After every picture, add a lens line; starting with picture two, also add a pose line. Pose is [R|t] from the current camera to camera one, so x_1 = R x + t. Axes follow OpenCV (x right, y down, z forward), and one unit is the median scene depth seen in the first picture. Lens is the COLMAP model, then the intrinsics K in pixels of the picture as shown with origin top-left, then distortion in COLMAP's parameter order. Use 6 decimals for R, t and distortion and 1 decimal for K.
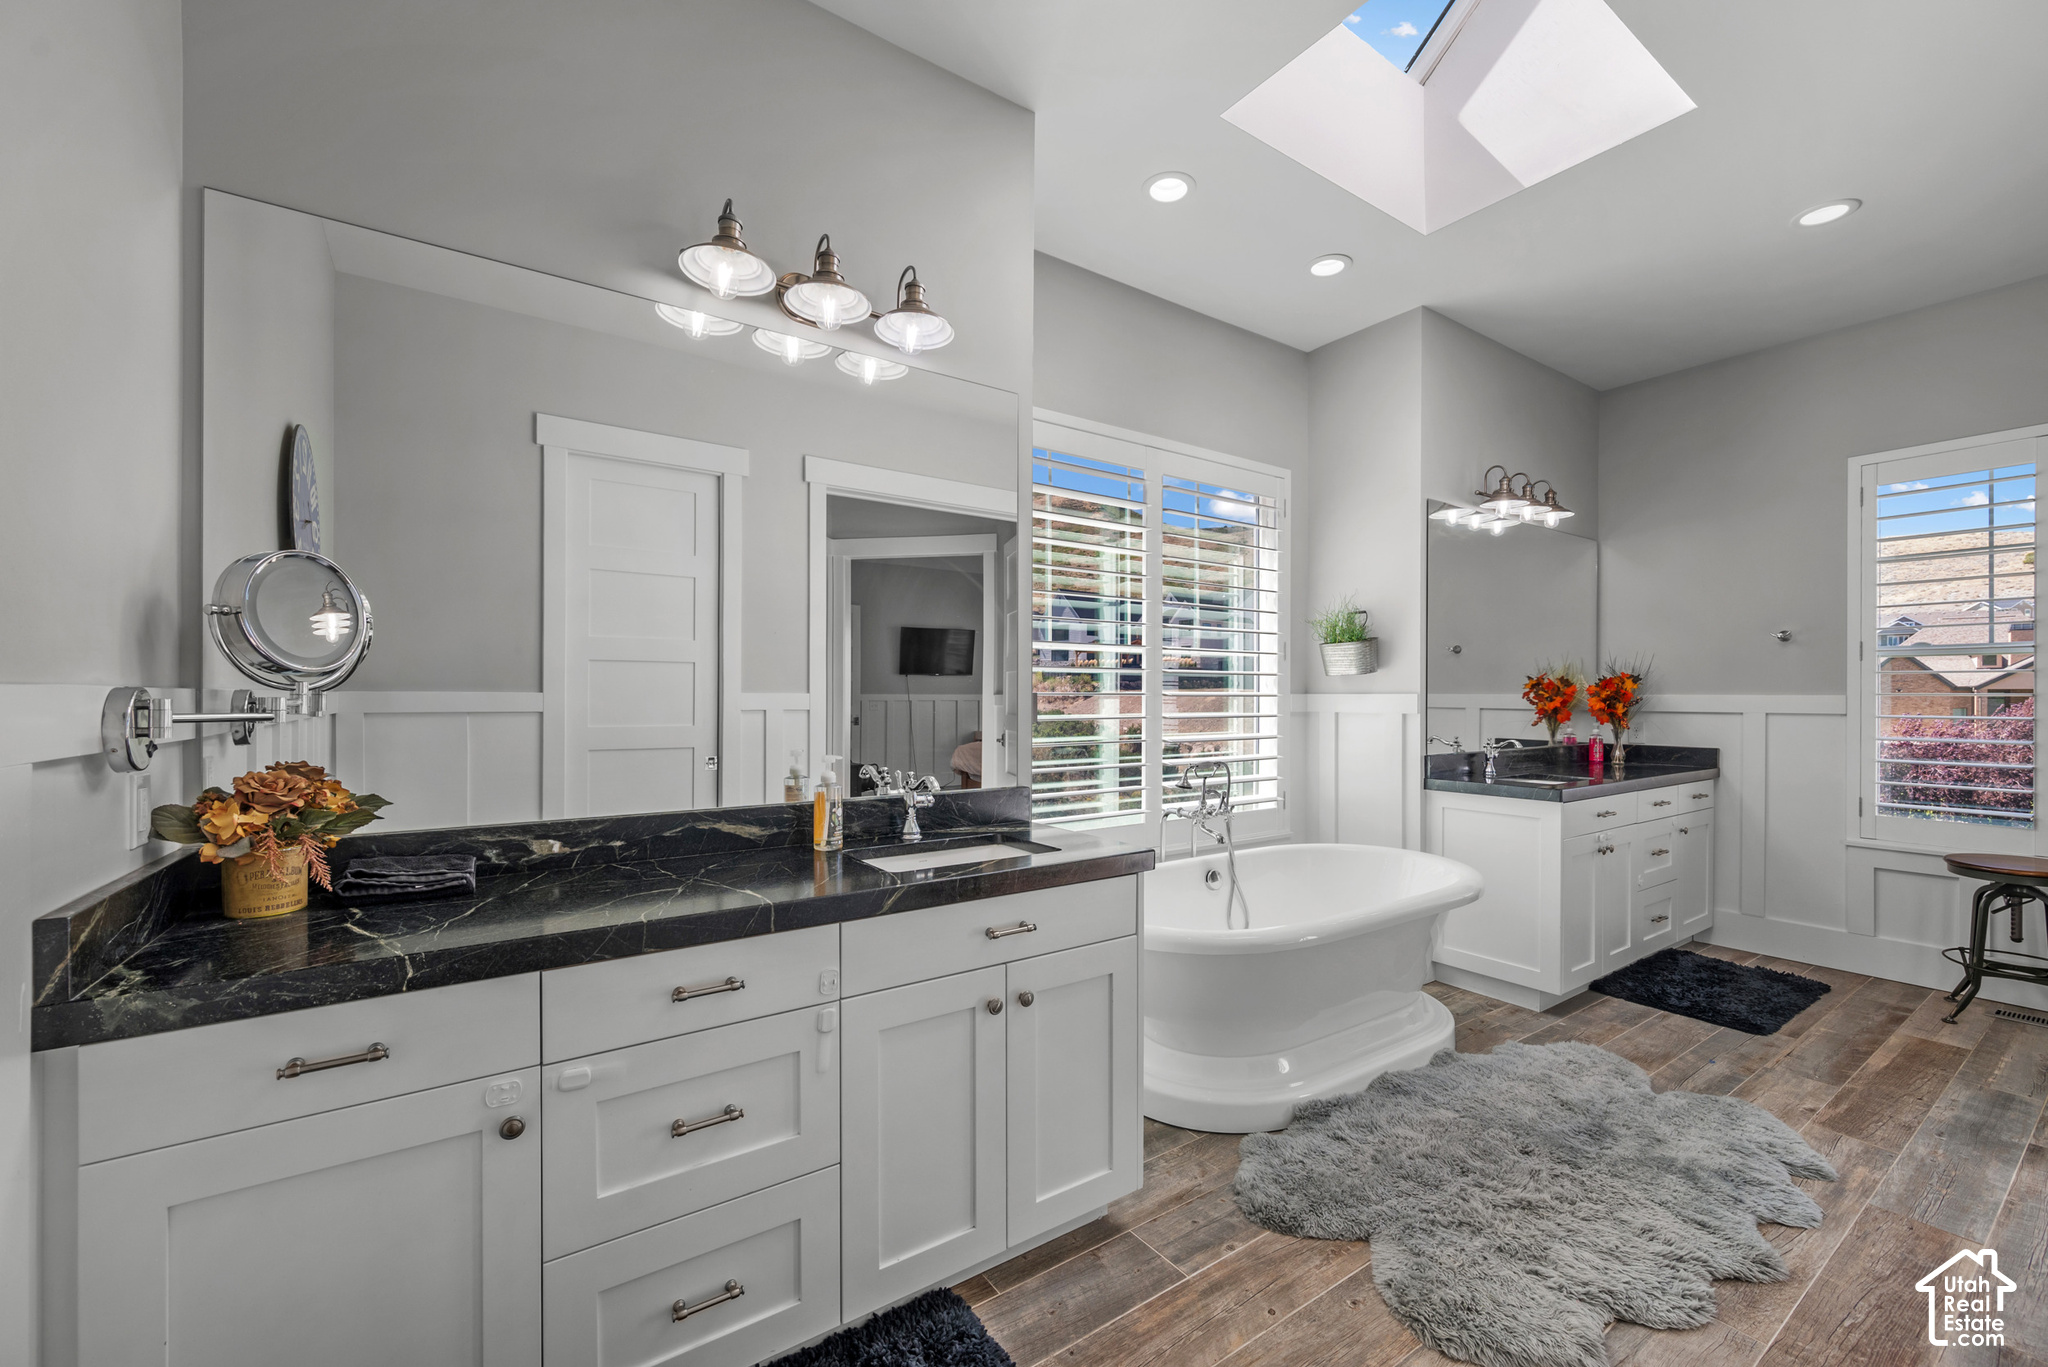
lens RADIAL K [[818.8, 0, 1022.1], [0, 818.8, 698.7], [0, 0, 1]] dist [-0.001058, -0.000092]
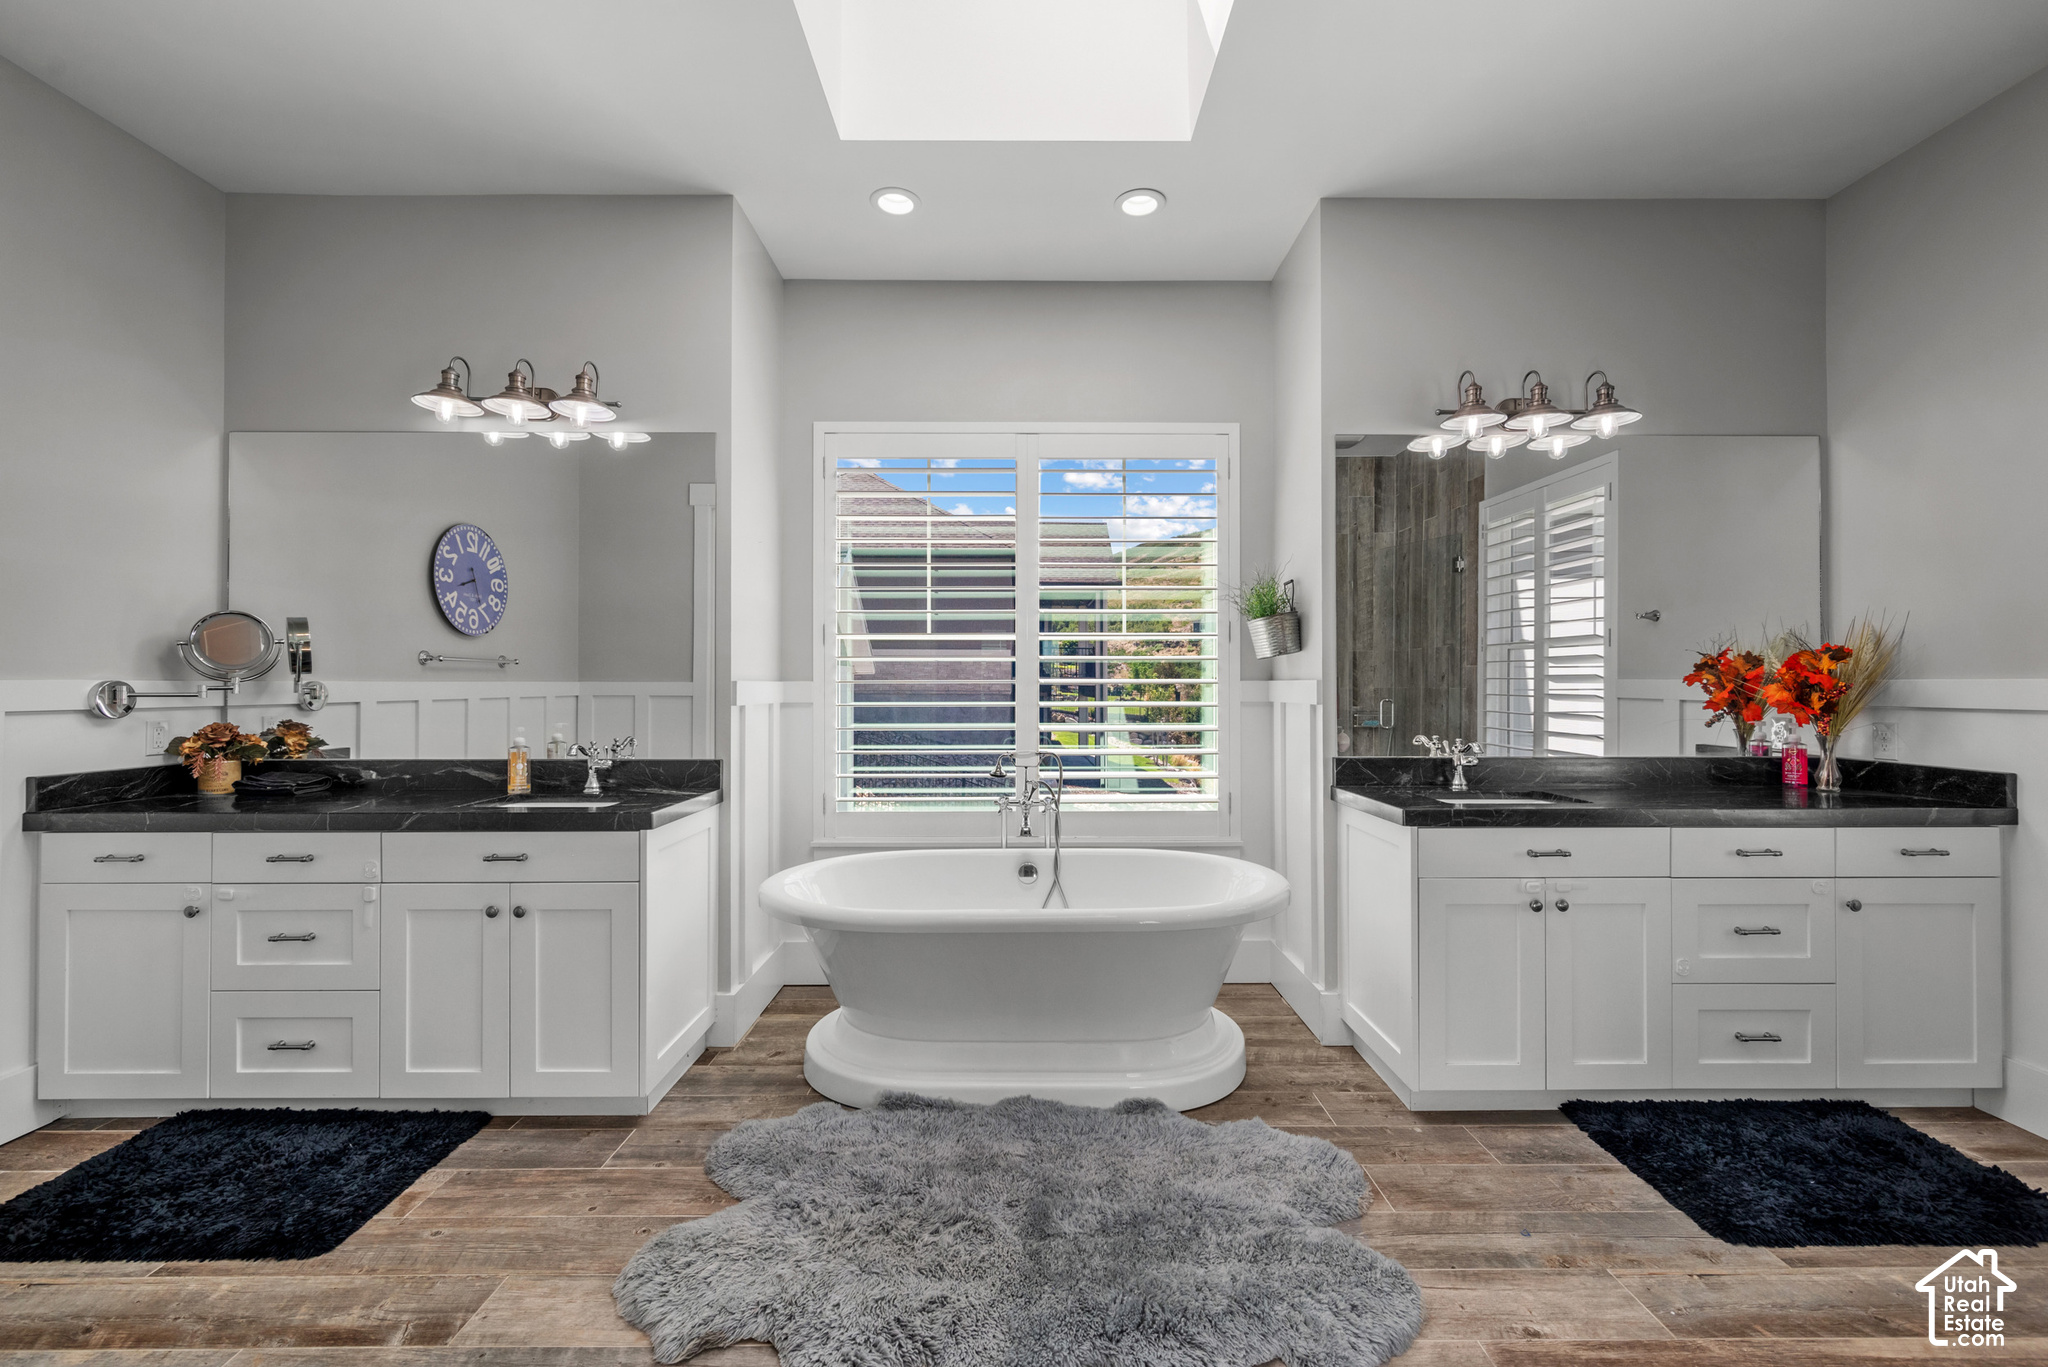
lens RADIAL K [[818.8, 0, 1021.7], [0, 818.8, 676.2], [0, 0, 1]] dist [-0.001058, -0.000092]
pose [[0.828341, -0.008533, -0.560159, 0.767480], [0.000289, 0.999890, -0.014804, 0.002588], [0.560224, 0.012101, 0.828252, 0.190292]]
